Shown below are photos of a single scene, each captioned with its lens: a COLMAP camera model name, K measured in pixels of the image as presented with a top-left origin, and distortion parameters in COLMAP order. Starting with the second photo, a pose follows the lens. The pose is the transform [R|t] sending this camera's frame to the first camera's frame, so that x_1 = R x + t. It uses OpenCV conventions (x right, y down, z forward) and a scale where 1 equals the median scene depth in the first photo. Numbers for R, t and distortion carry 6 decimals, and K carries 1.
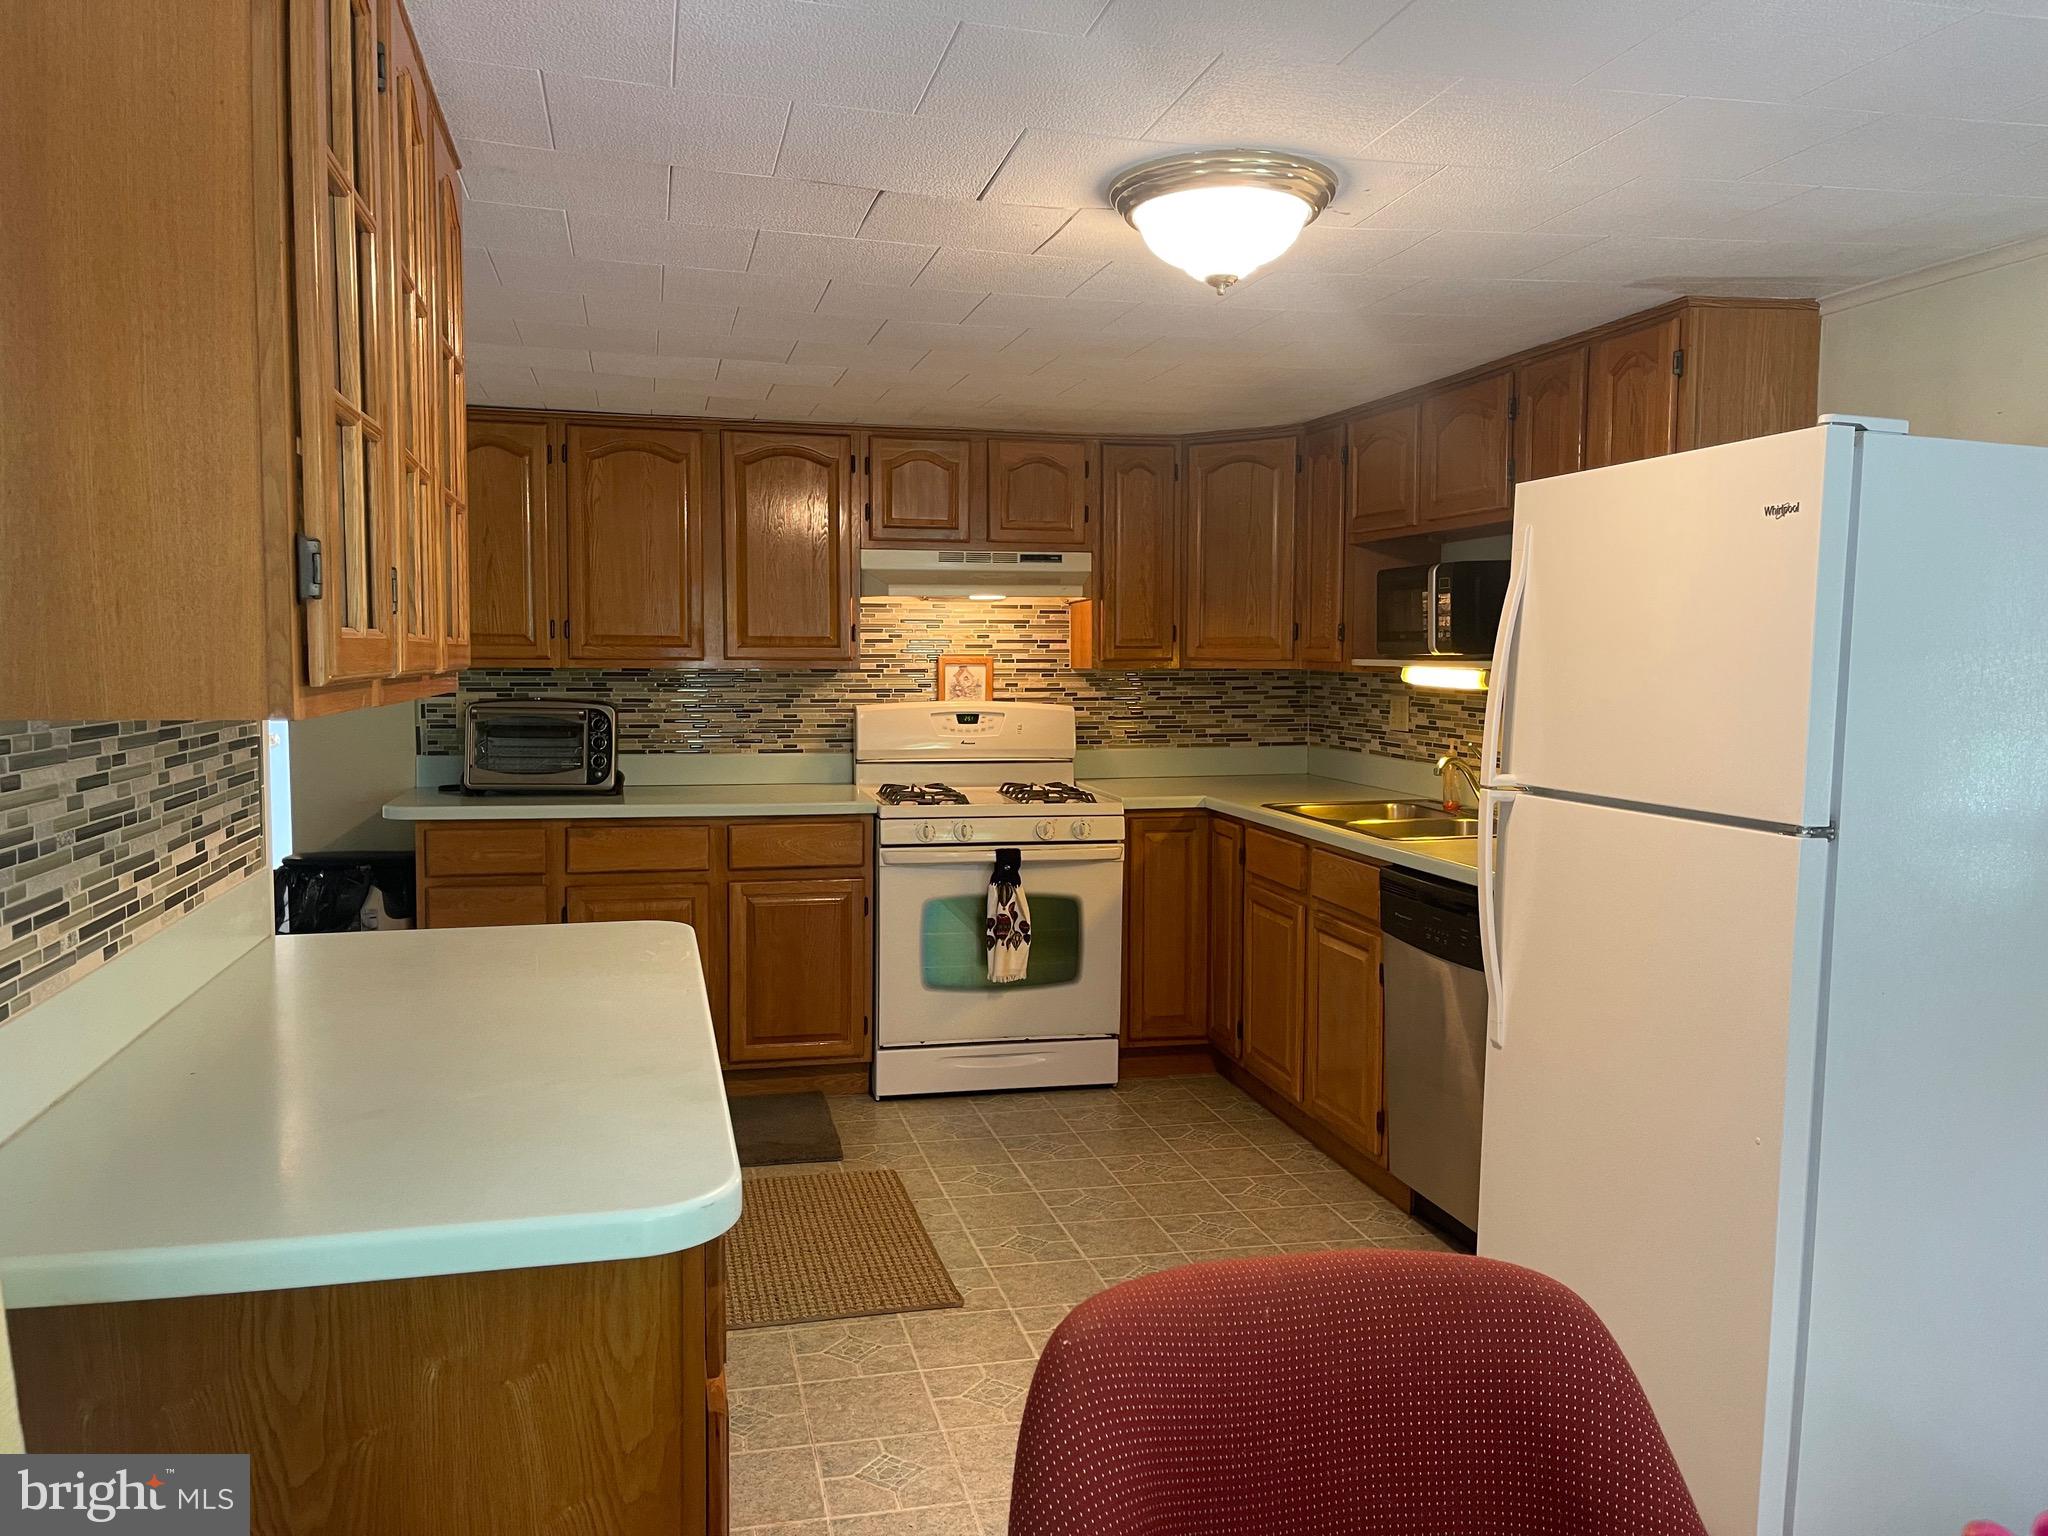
lens RADIAL K [[1559.3, 0, 1004.1], [0, 1559.3, 757.8], [0, 0, 1]] dist [0.067946, -0.054094]
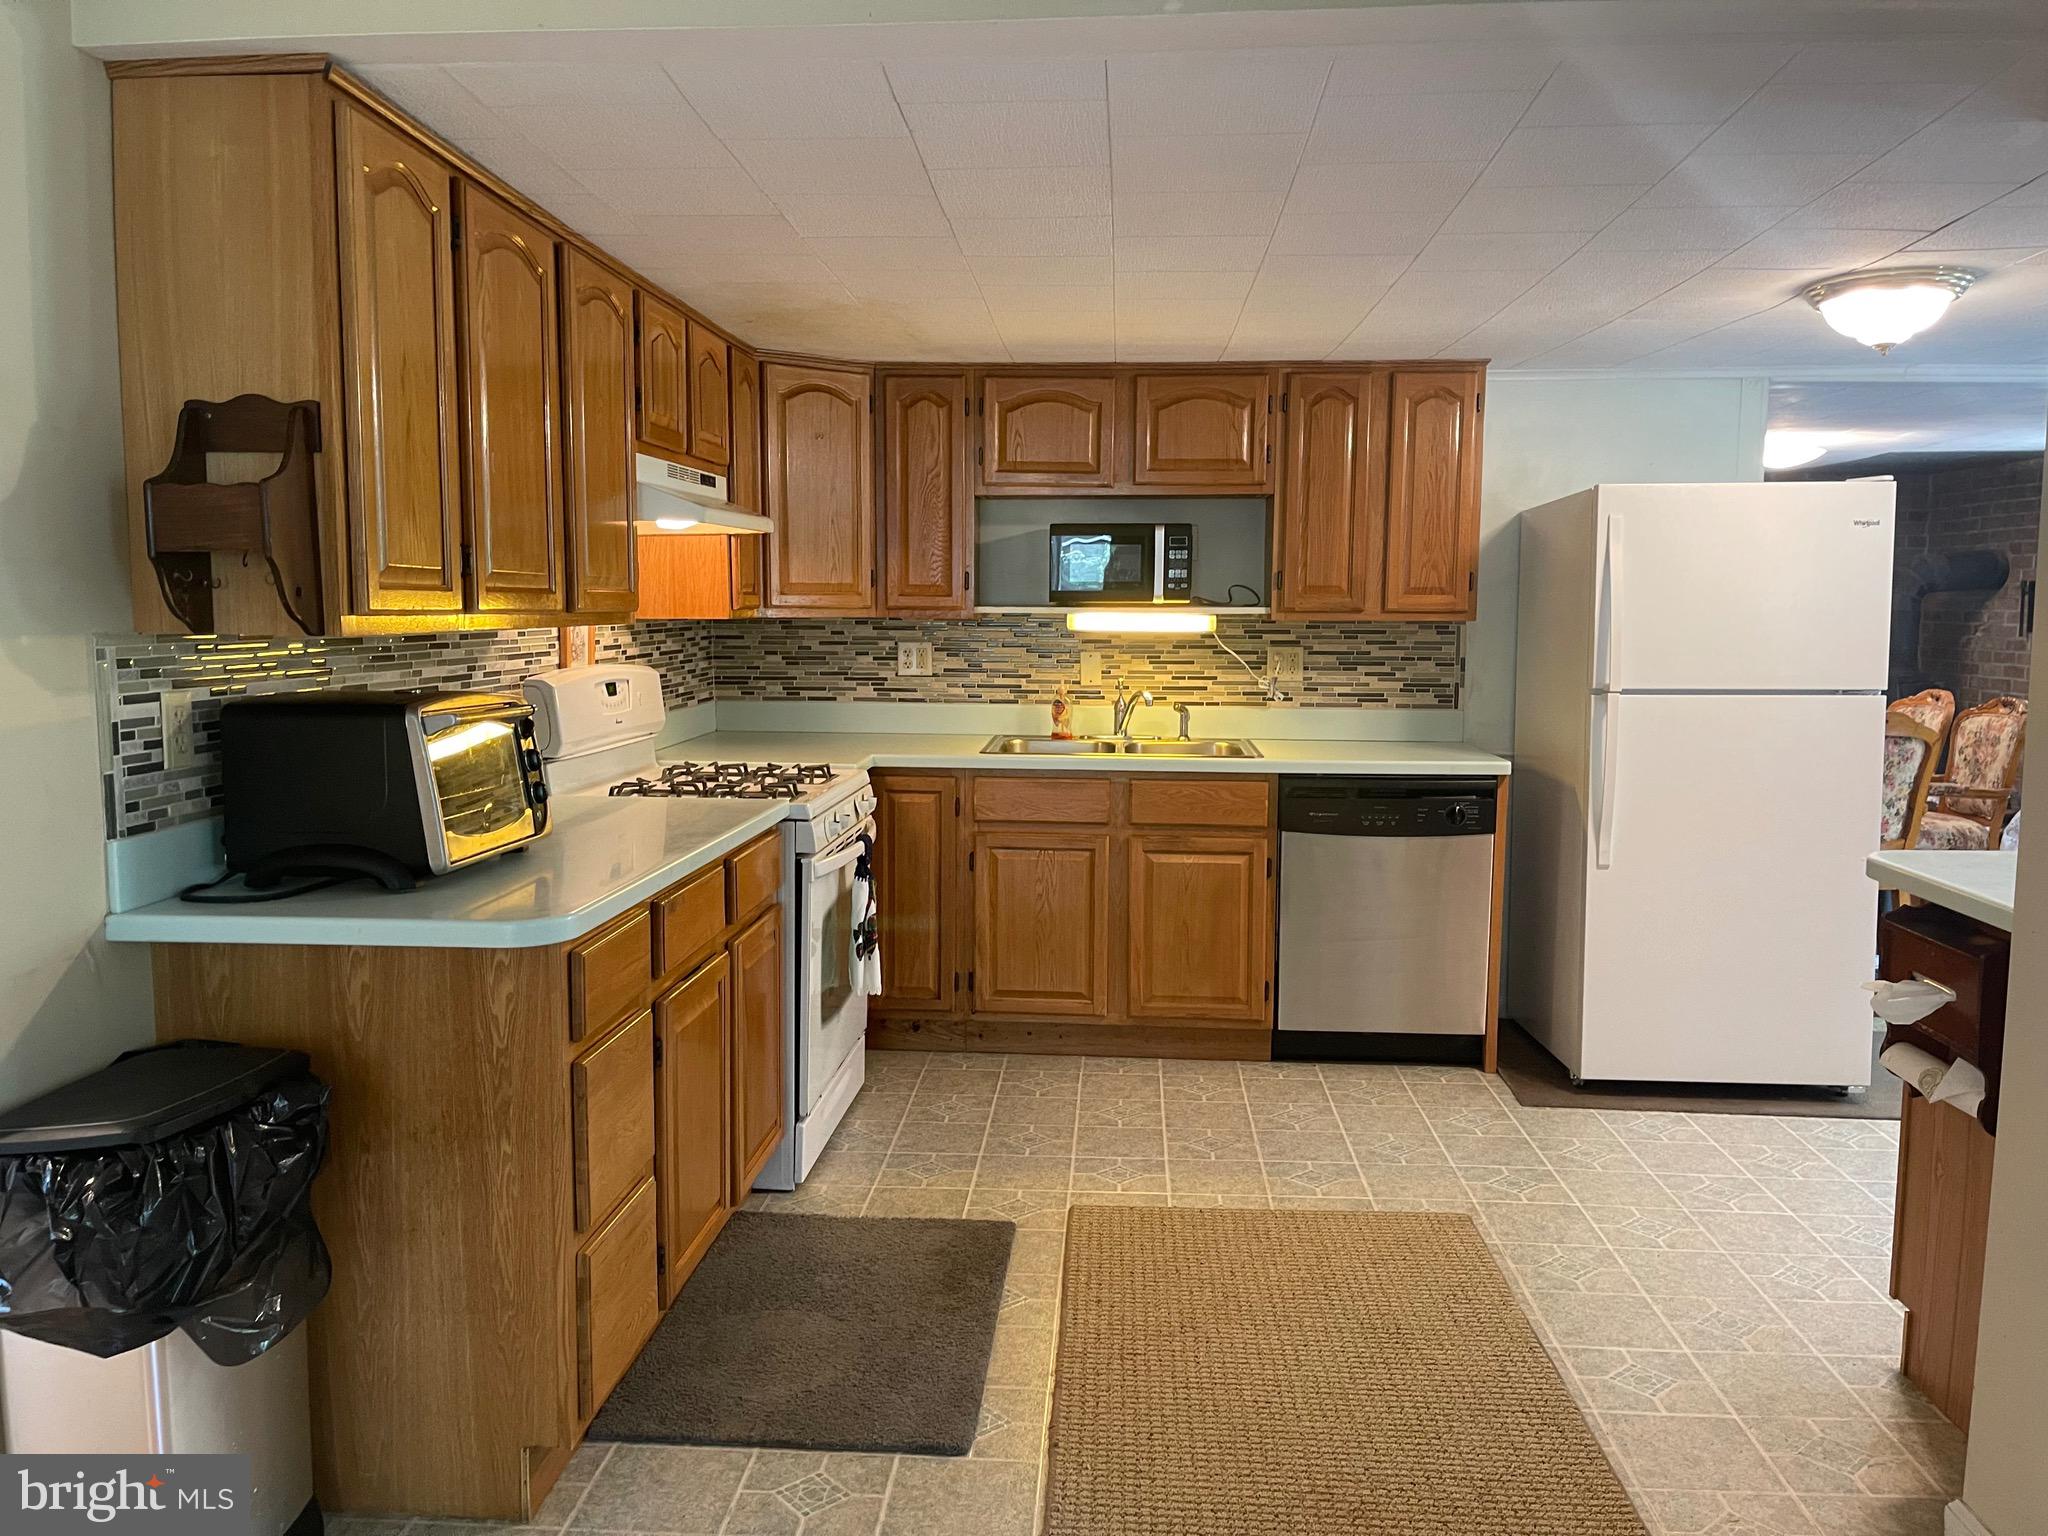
lens RADIAL K [[1559.3, 0, 1022.3], [0, 1559.3, 764.1], [0, 0, 1]] dist [0.067946, -0.054094]
pose [[0.288690, -0.102415, 0.951929, -0.748325], [0.063877, 0.994107, 0.087581, -0.046842], [-0.955289, 0.035523, 0.293531, 0.656011]]
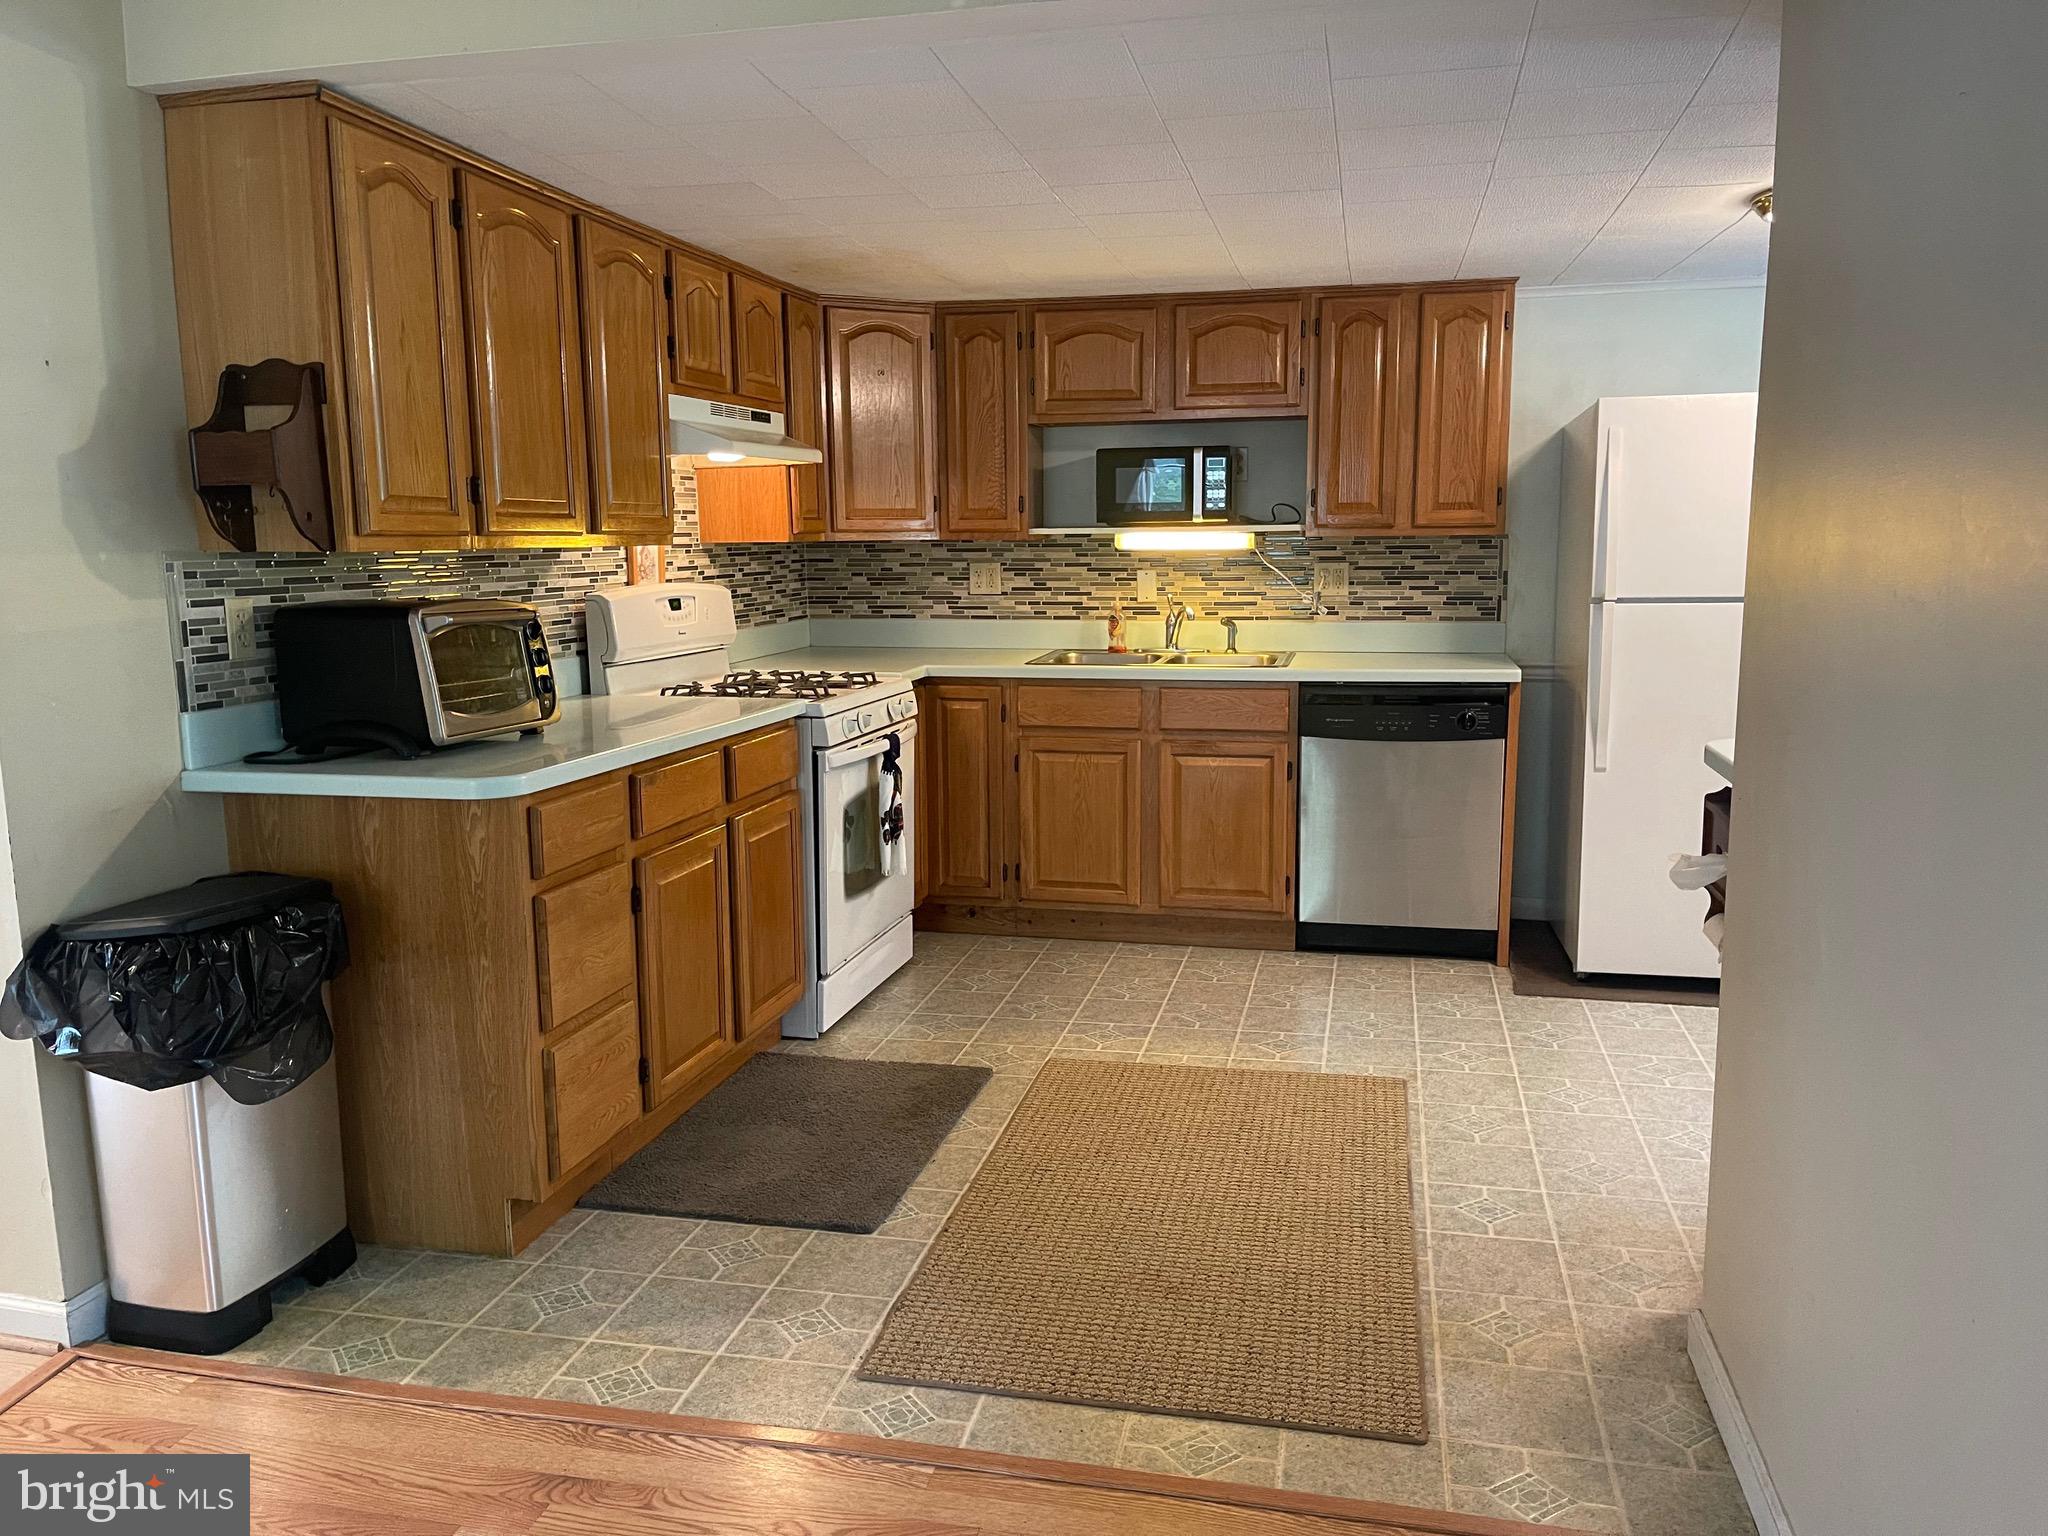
lens RADIAL K [[1559.3, 0, 1031.6], [0, 1559.3, 772.9], [0, 0, 1]] dist [0.067946, -0.054094]
pose [[0.429951, -0.146243, 0.890929, -0.782494], [0.074965, 0.989169, 0.126192, -0.030218], [-0.899734, 0.012532, 0.436258, 0.502321]]
